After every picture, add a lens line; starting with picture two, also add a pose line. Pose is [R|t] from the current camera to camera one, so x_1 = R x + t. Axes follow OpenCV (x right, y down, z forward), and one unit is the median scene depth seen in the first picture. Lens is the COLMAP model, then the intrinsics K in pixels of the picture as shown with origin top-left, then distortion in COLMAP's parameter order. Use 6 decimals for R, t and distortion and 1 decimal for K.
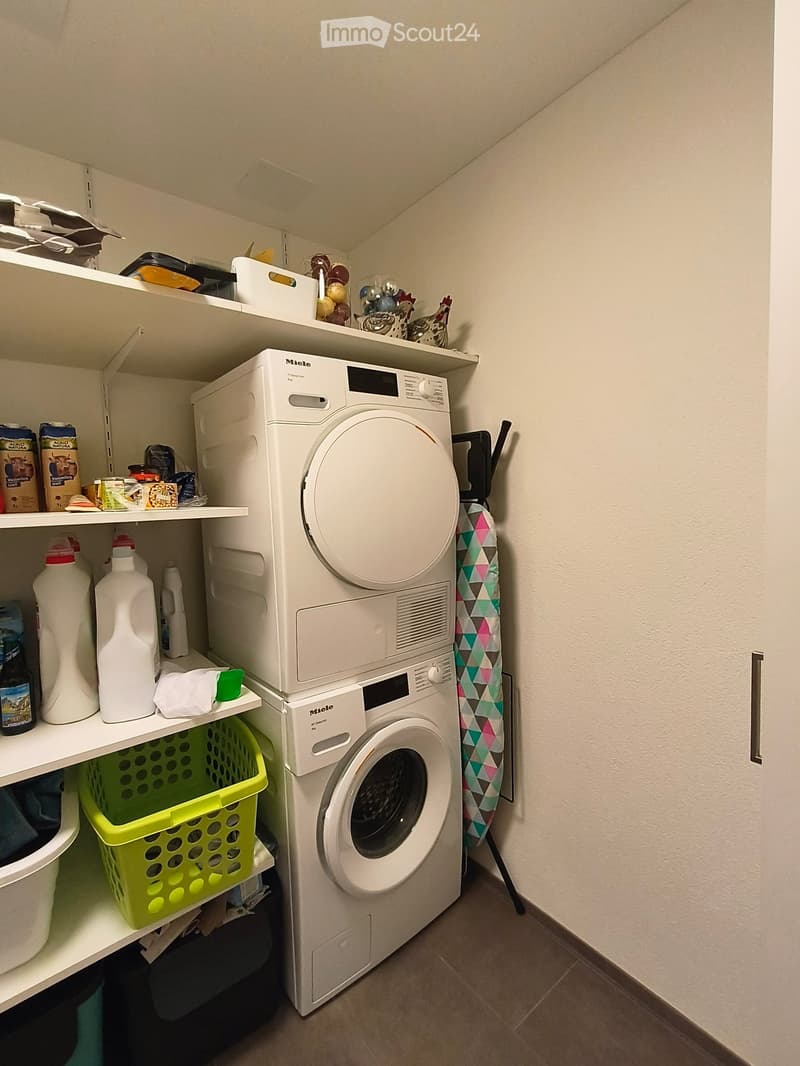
lens RADIAL K [[490.4, 0, 400.0], [0, 490.4, 533.0], [0, 0, 1]] dist [-0.001042, -0.000181]
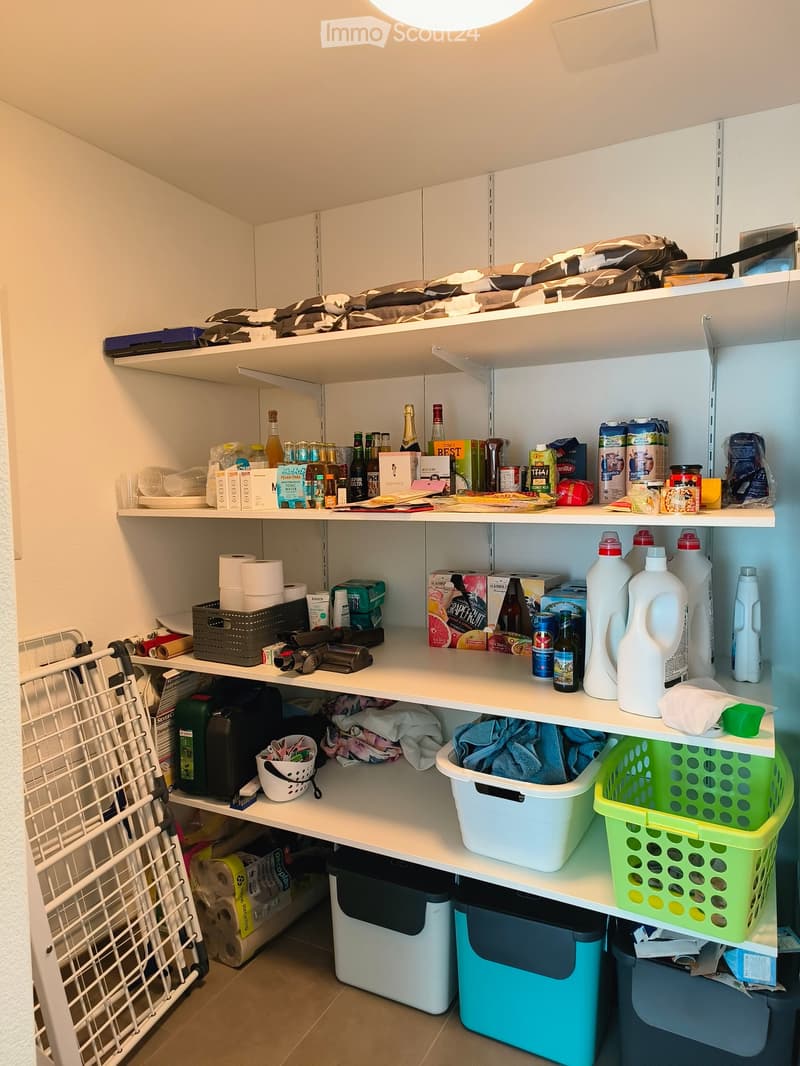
lens RADIAL K [[706.7, 0, 400.0], [0, 706.7, 533.0], [0, 0, 1]] dist [0.003417, 0.001002]
pose [[0.397312, 0.101095, -0.912098, 0.554333], [-0.065720, 0.994496, 0.081599, -0.085174], [0.915327, 0.027523, 0.401770, -0.068395]]
